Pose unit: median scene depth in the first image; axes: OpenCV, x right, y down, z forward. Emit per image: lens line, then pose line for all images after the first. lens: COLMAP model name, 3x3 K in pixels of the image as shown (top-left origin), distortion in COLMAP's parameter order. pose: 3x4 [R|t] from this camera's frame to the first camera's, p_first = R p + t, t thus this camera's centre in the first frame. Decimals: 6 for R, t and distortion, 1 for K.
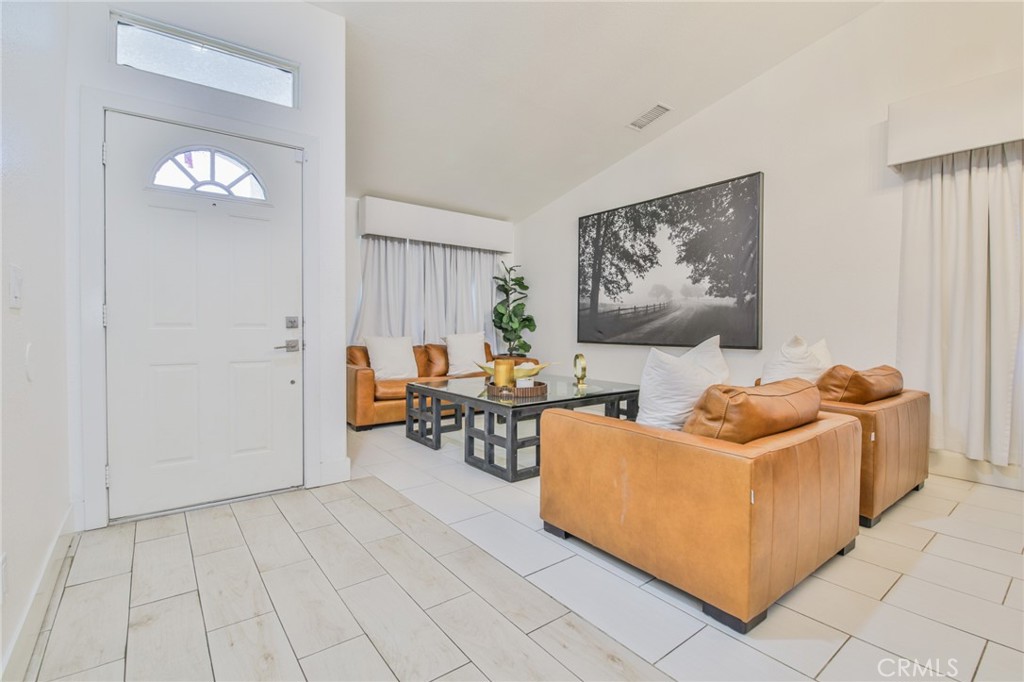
lens RADIAL K [[467.7, 0, 512.0], [0, 467.7, 341.0], [0, 0, 1]] dist [-0.020838, -0.000132]
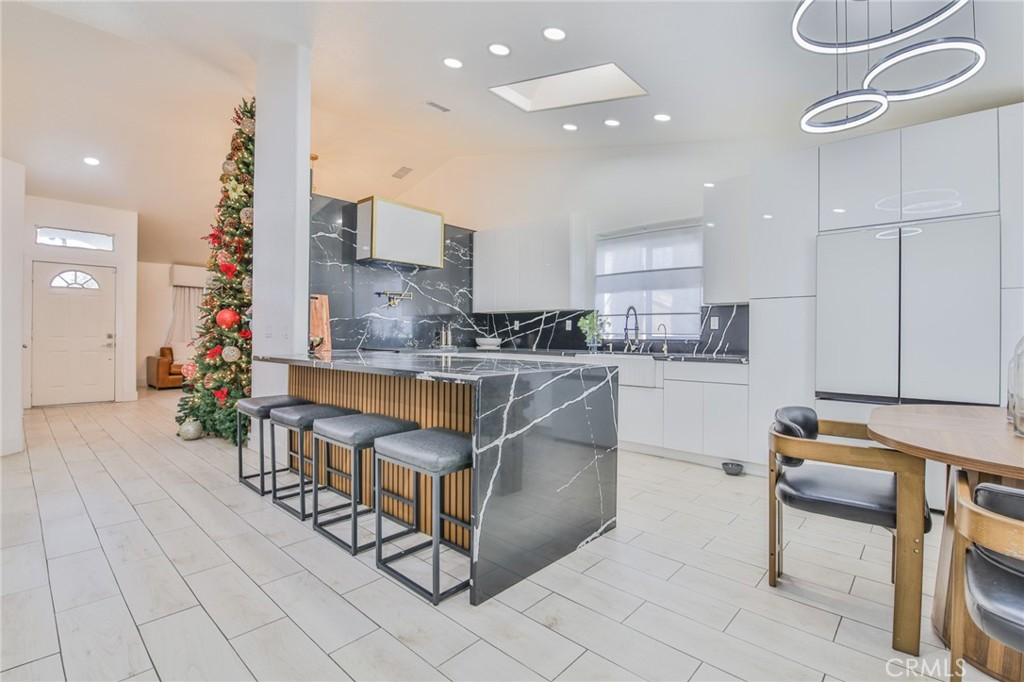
lens RADIAL K [[467.7, 0, 512.0], [0, 467.7, 341.0], [0, 0, 1]] dist [-0.020838, -0.000132]
pose [[0.984679, 0.002791, 0.174355, 1.221141], [0.000392, 0.999834, -0.018219, 0.033405], [-0.174377, 0.018008, 0.984514, -1.815511]]
